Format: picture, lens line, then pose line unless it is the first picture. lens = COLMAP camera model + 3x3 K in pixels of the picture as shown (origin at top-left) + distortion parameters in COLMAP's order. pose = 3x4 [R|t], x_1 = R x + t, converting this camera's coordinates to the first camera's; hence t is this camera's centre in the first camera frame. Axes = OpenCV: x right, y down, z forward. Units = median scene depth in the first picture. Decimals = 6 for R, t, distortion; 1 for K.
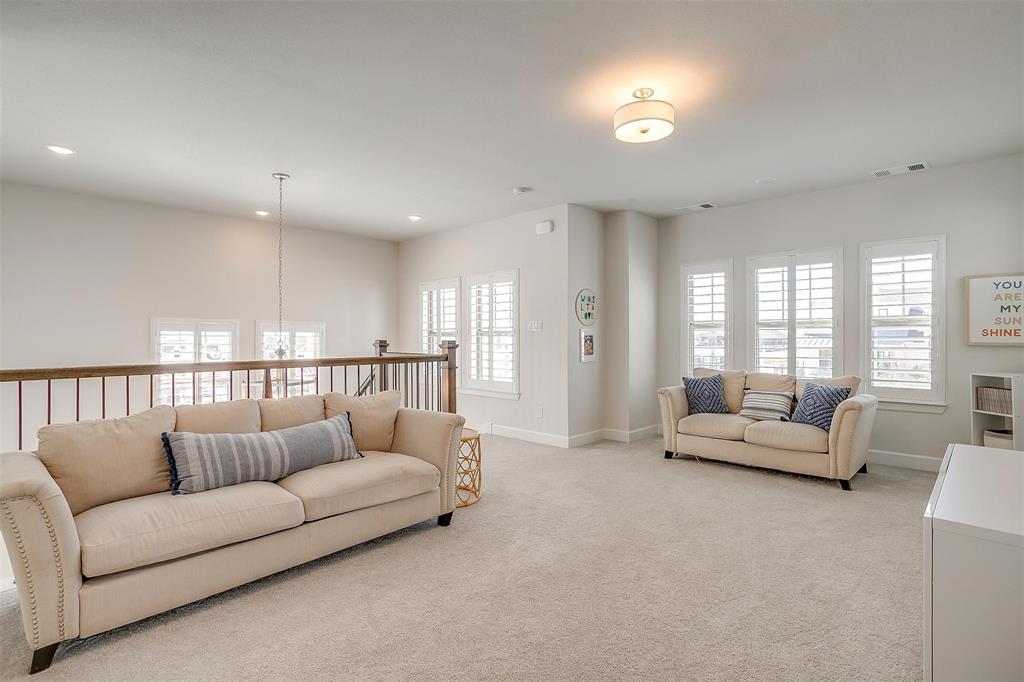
lens RADIAL K [[500.2, 0, 503.0], [0, 500.2, 335.7], [0, 0, 1]] dist [-0.055014, 0.027026]
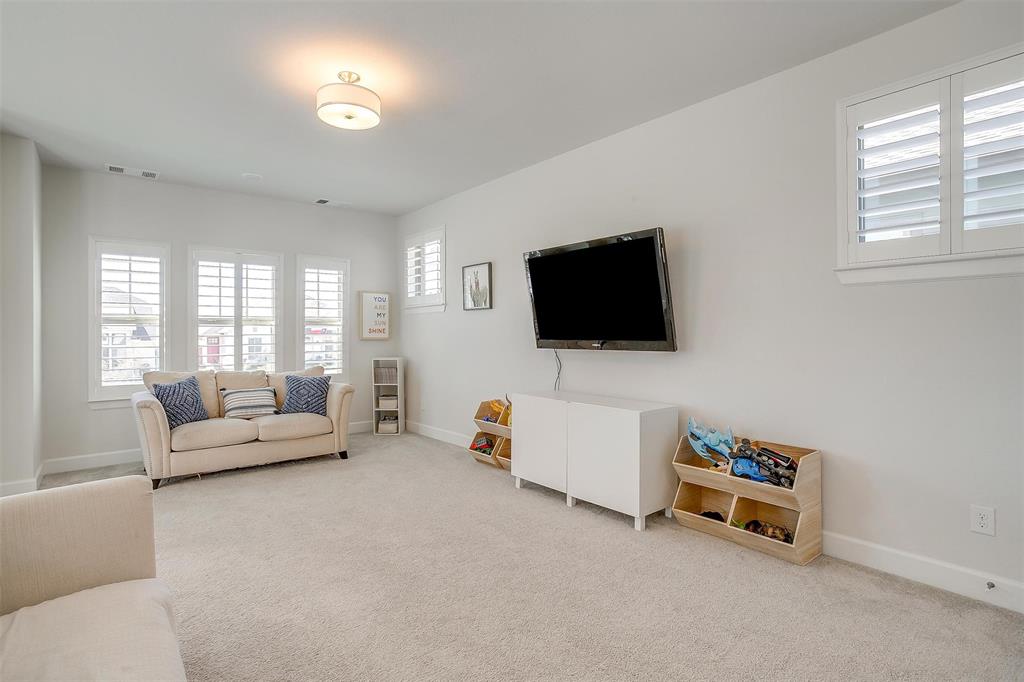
lens RADIAL K [[500.2, 0, 510.9], [0, 500.2, 333.6], [0, 0, 1]] dist [-0.055014, 0.027026]
pose [[0.090135, 0.000942, 0.995929, -0.402526], [0.000932, 0.999999, -0.001030, 0.003563], [-0.995929, 0.001021, 0.090134, 0.384210]]
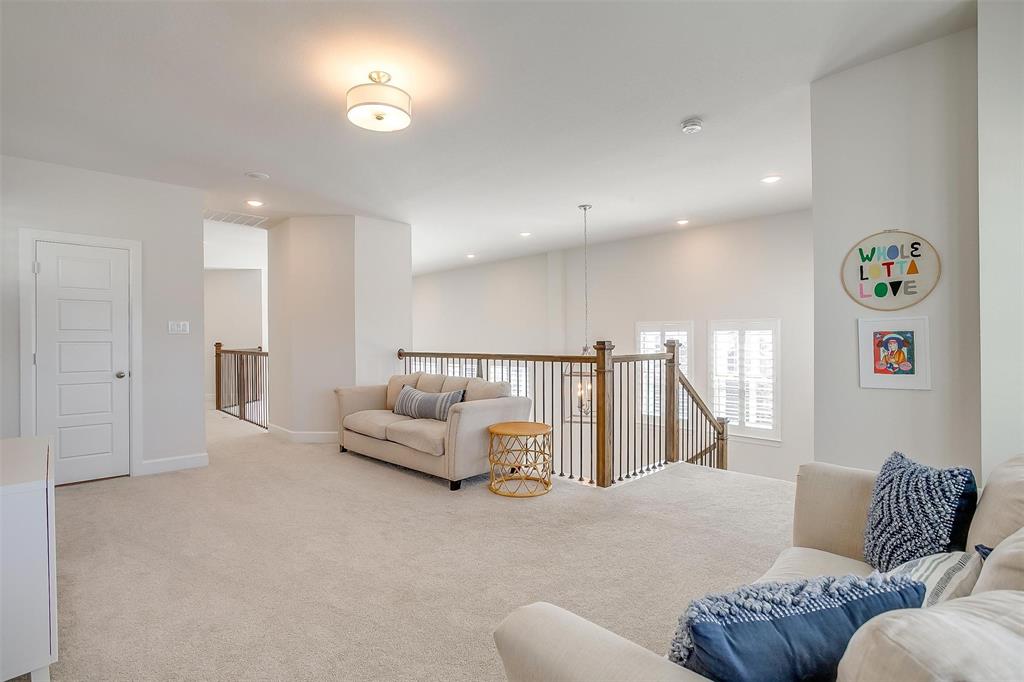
lens RADIAL K [[500.2, 0, 505.8], [0, 500.2, 346.0], [0, 0, 1]] dist [-0.055014, 0.027026]
pose [[-0.030525, 0.016385, -0.999400, 0.767697], [0.011687, 0.999803, 0.016034, 0.001728], [0.999466, -0.011191, -0.030711, 0.802862]]
